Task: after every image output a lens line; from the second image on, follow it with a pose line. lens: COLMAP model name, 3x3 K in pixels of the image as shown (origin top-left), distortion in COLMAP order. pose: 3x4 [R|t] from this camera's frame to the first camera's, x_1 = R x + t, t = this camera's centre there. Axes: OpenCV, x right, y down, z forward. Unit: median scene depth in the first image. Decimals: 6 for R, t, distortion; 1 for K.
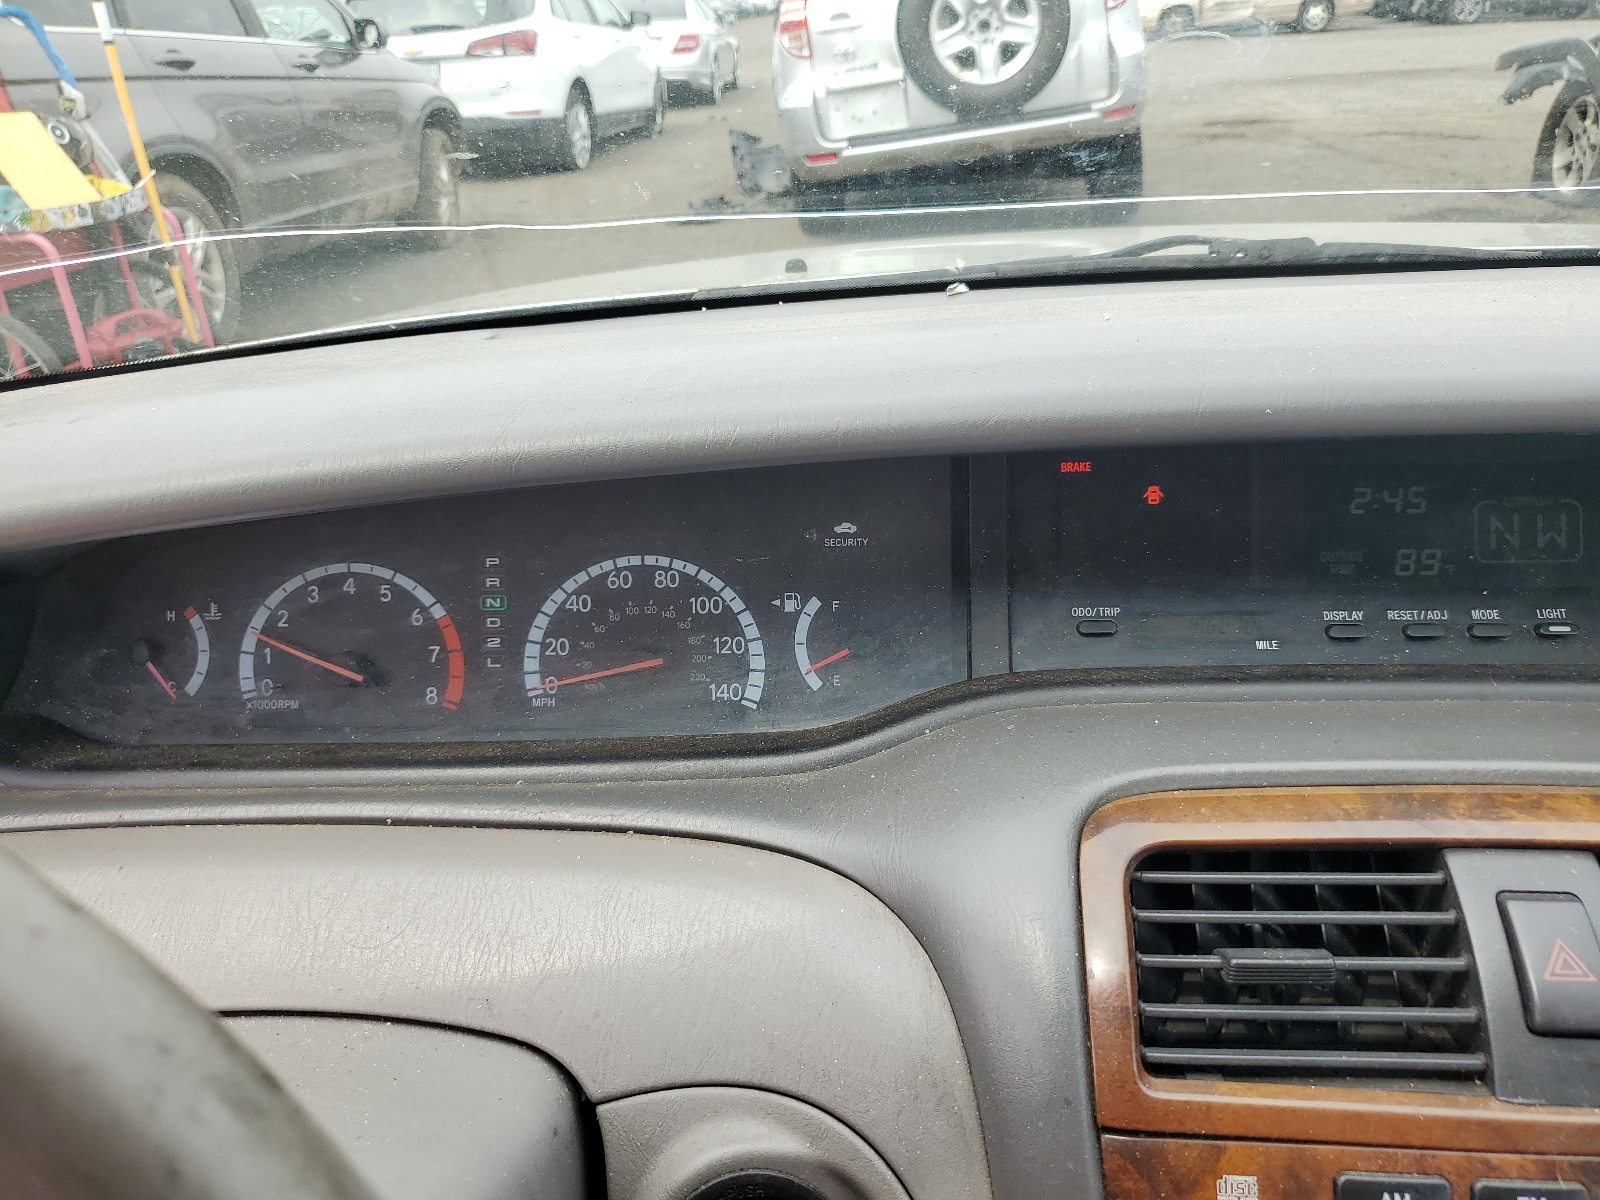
lens RADIAL K [[1380.3, 0, 800.0], [0, 1380.3, 600.0], [0, 0, 1]] dist [0.082155, -0.025055]
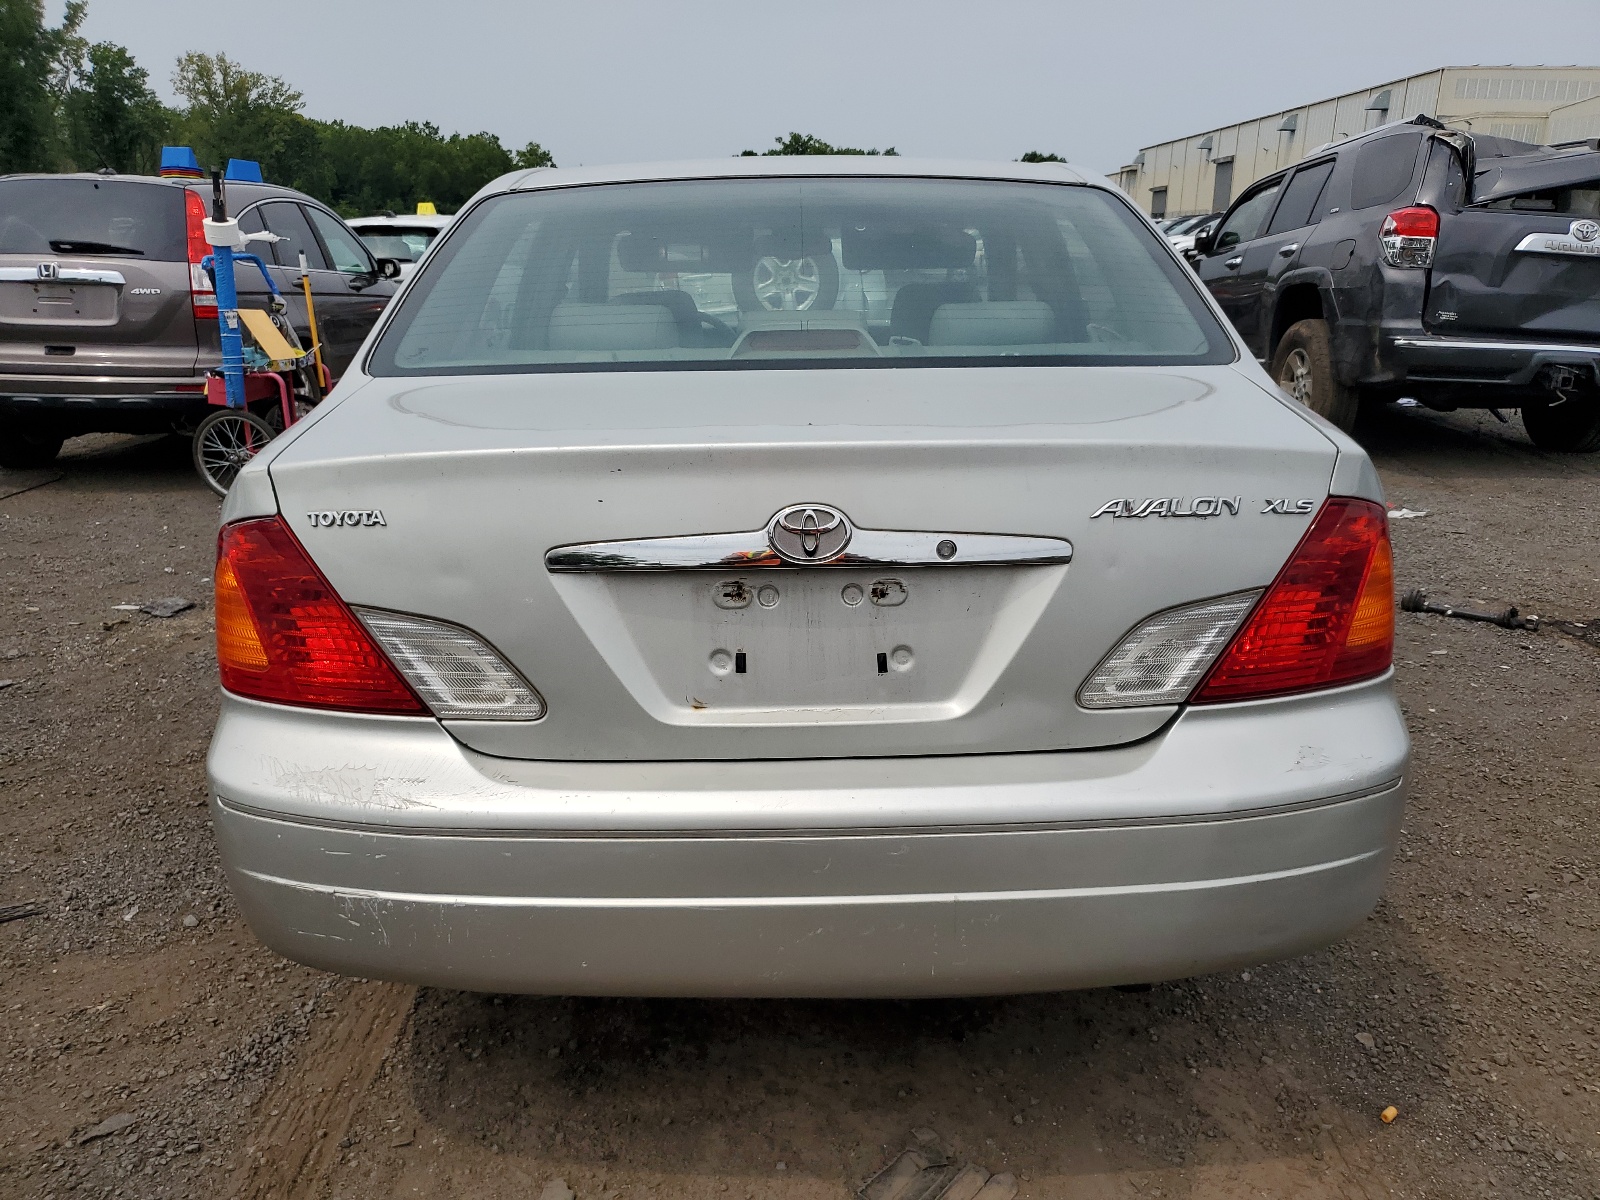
lens RADIAL K [[1380.3, 0, 800.0], [0, 1380.3, 600.0], [0, 0, 1]] dist [0.082155, -0.025055]
pose [[0.990962, 0.010447, 0.133732, -0.091922], [0.009820, 0.988637, -0.149999, 0.284203], [-0.133779, 0.149957, 0.979600, -0.752181]]
